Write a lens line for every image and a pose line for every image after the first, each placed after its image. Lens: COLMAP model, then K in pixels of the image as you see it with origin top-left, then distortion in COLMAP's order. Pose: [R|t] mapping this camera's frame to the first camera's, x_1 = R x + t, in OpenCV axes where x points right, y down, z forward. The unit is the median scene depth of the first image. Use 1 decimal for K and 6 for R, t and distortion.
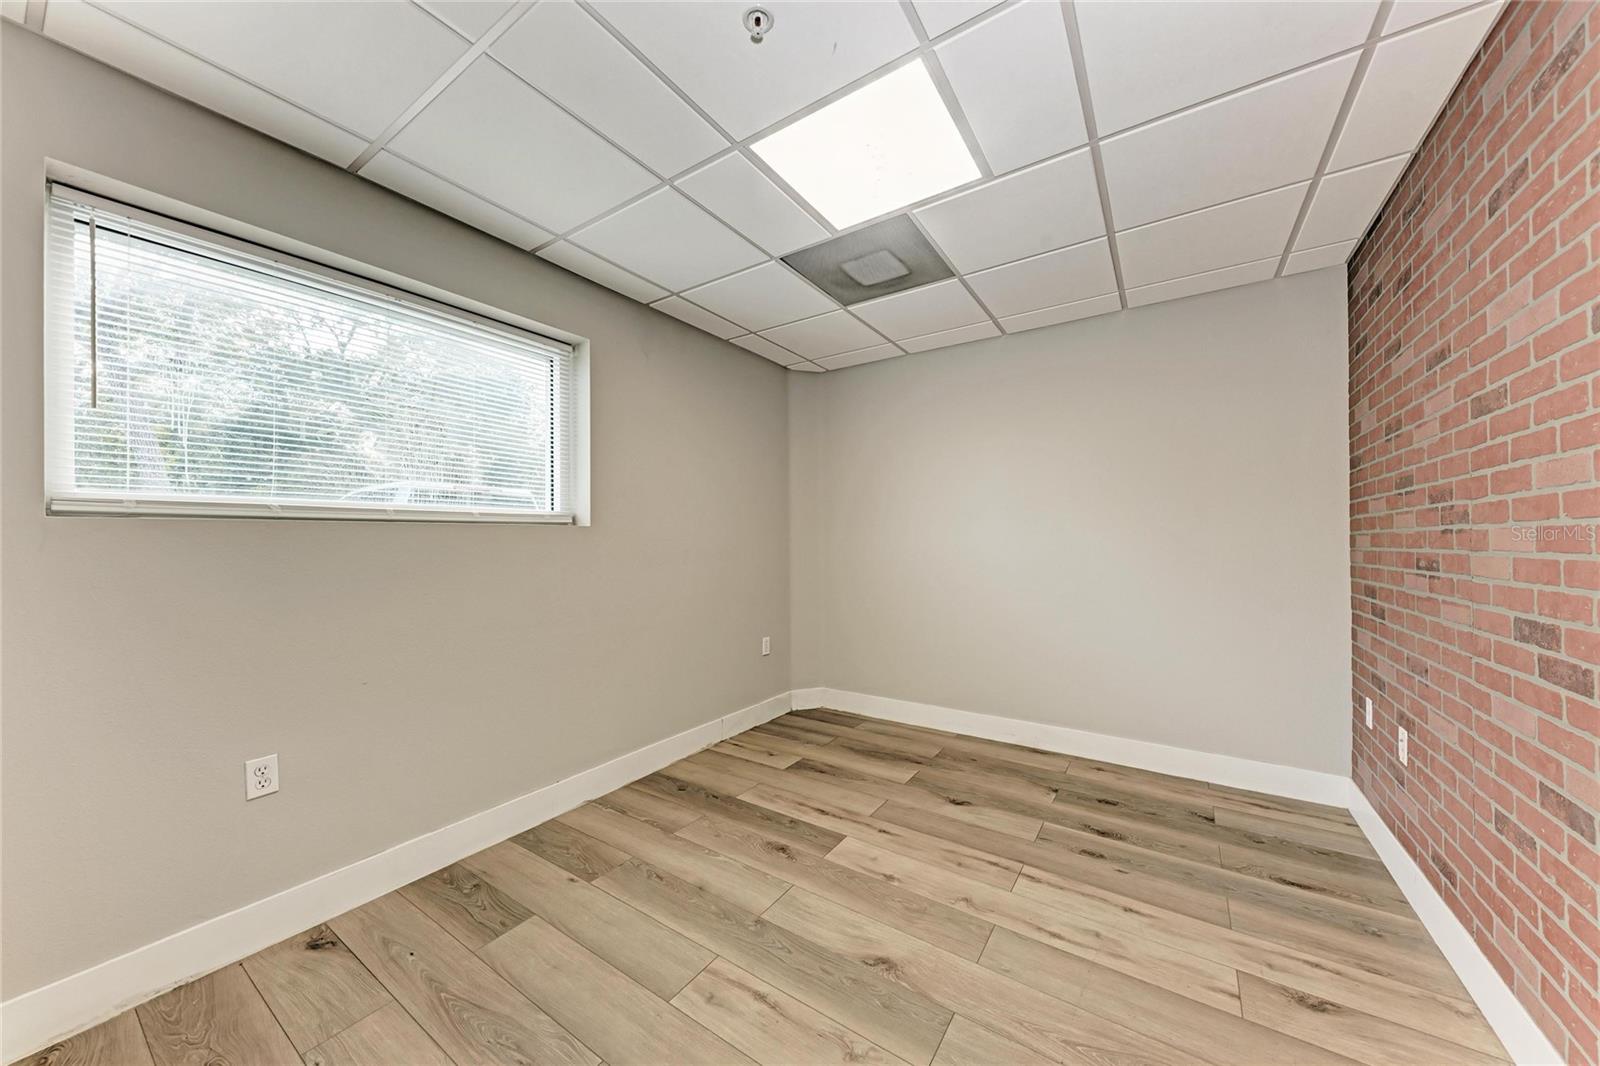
lens RADIAL K [[550.4, 0, 789.0], [0, 550.4, 528.6], [0, 0, 1]] dist [0.011141, -0.002203]
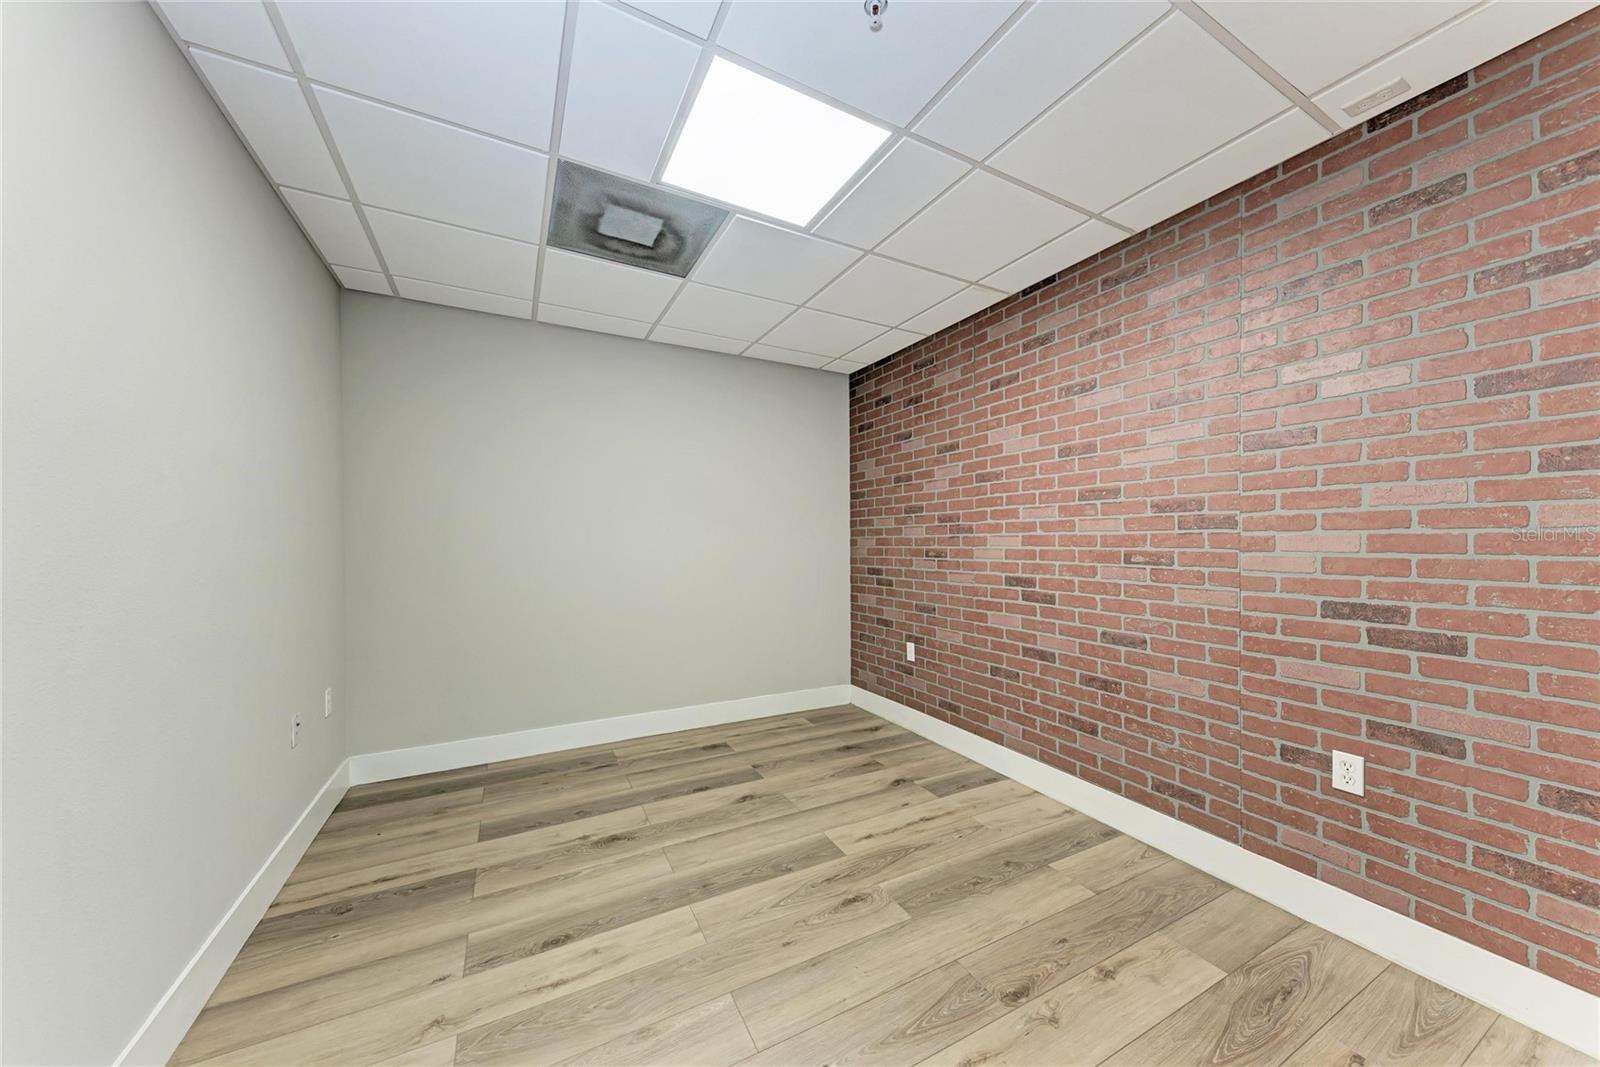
lens RADIAL K [[550.4, 0, 803.9], [0, 550.4, 539.7], [0, 0, 1]] dist [0.011141, -0.002203]
pose [[0.466884, 0.006575, 0.884294, -0.732482], [-0.021096, 0.999771, 0.003704, 0.016424], [-0.884067, -0.020385, 0.466916, 0.493529]]
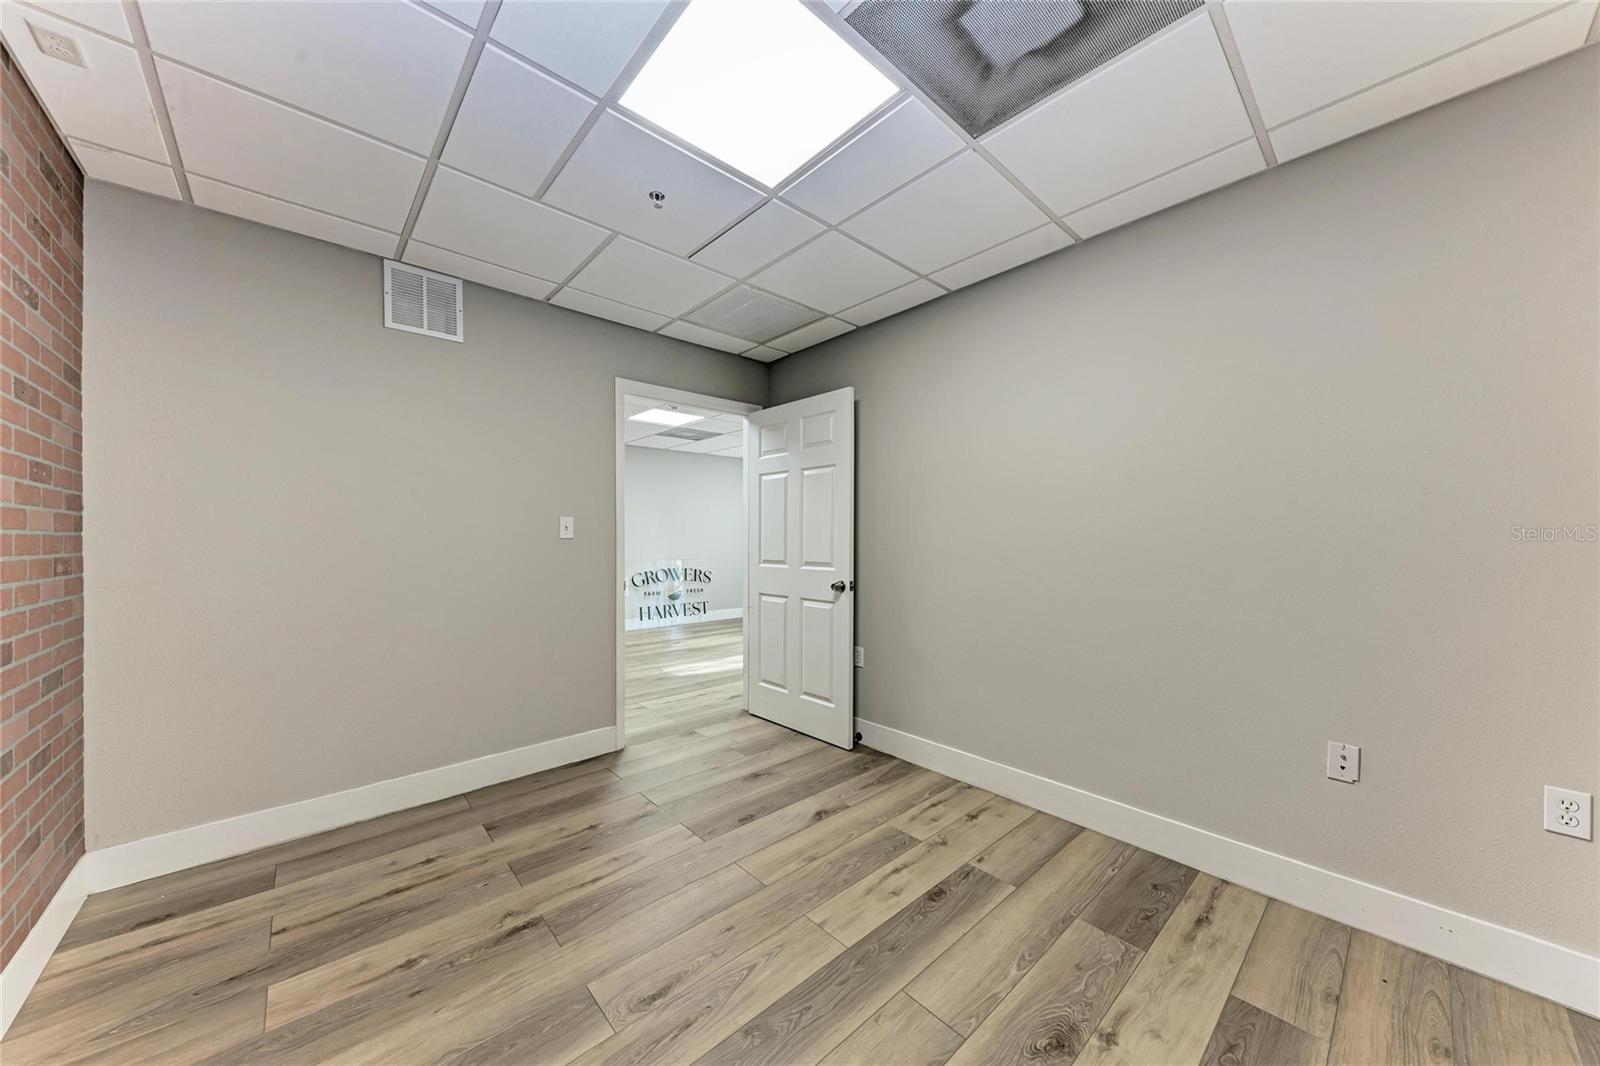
lens RADIAL K [[550.4, 0, 813.3], [0, 550.4, 544.8], [0, 0, 1]] dist [0.011141, -0.002203]
pose [[-0.221591, 0.019808, -0.974939, 0.959389], [0.024899, 0.999583, 0.014650, 0.020881], [0.974822, -0.021028, -0.221992, 1.301177]]
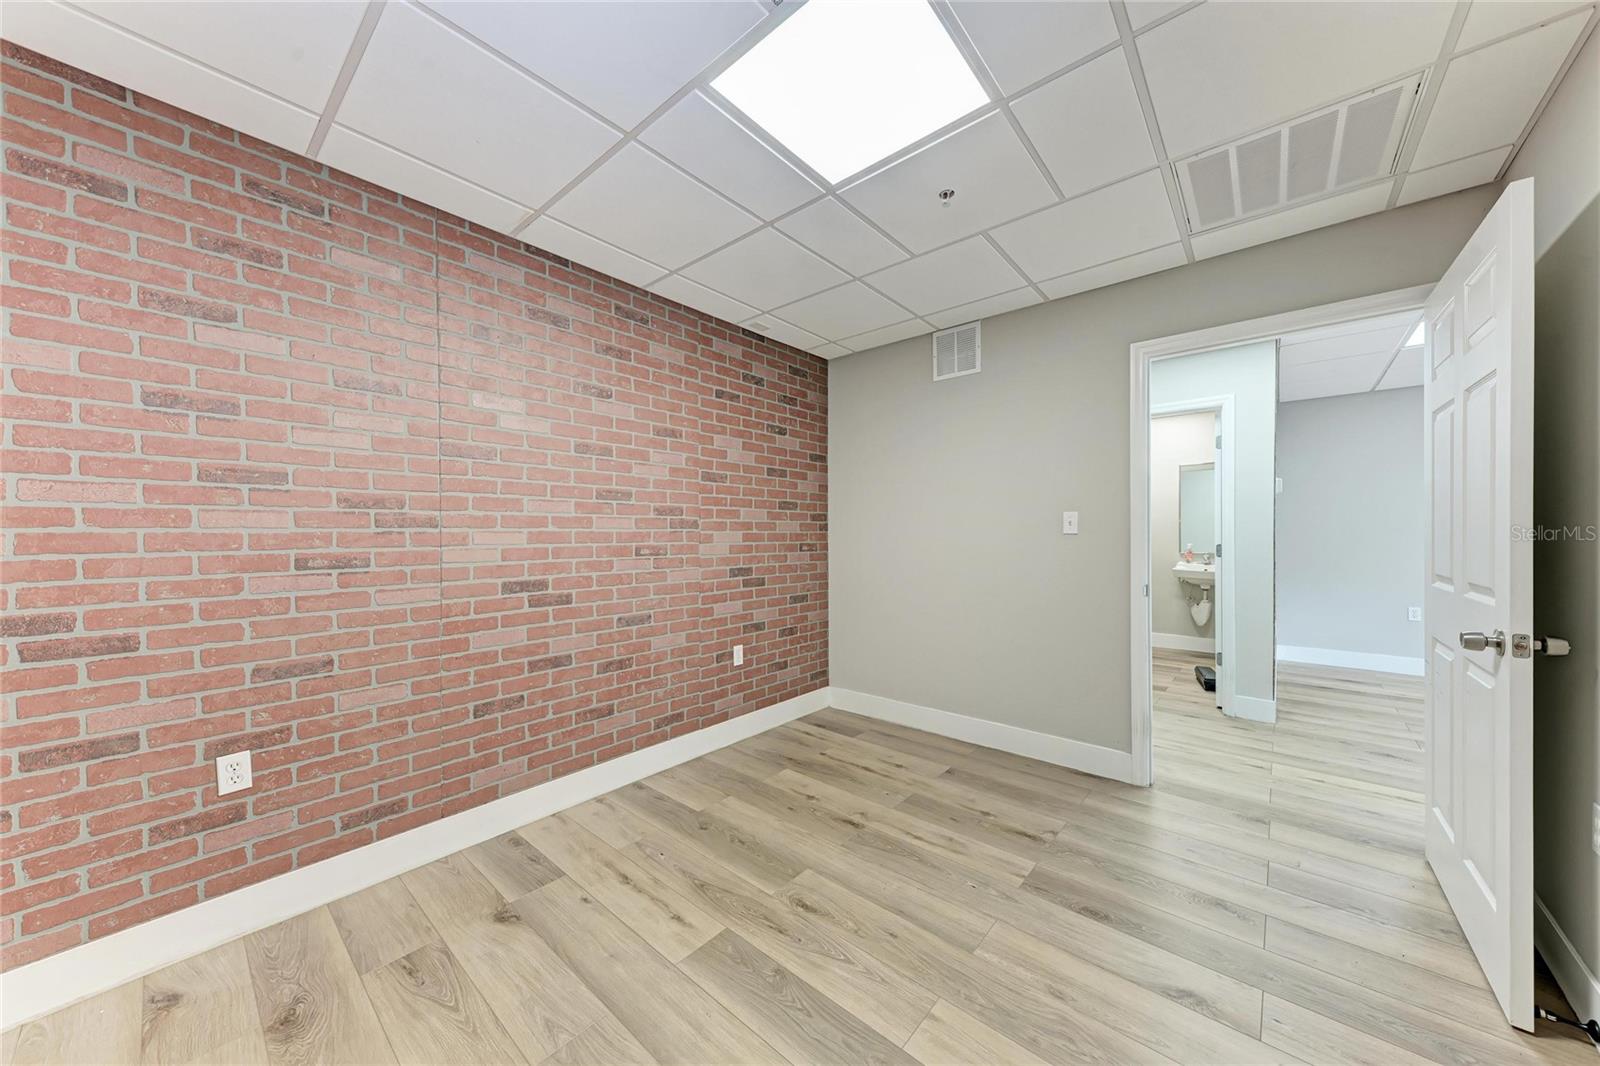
lens RADIAL K [[550.4, 0, 793.4], [0, 550.4, 536.5], [0, 0, 1]] dist [0.011141, -0.002203]
pose [[-0.992832, 0.010383, 0.119068, 0.122932], [0.008155, 0.999783, -0.019183, 0.039232], [-0.119241, -0.018074, -0.992701, 1.891086]]
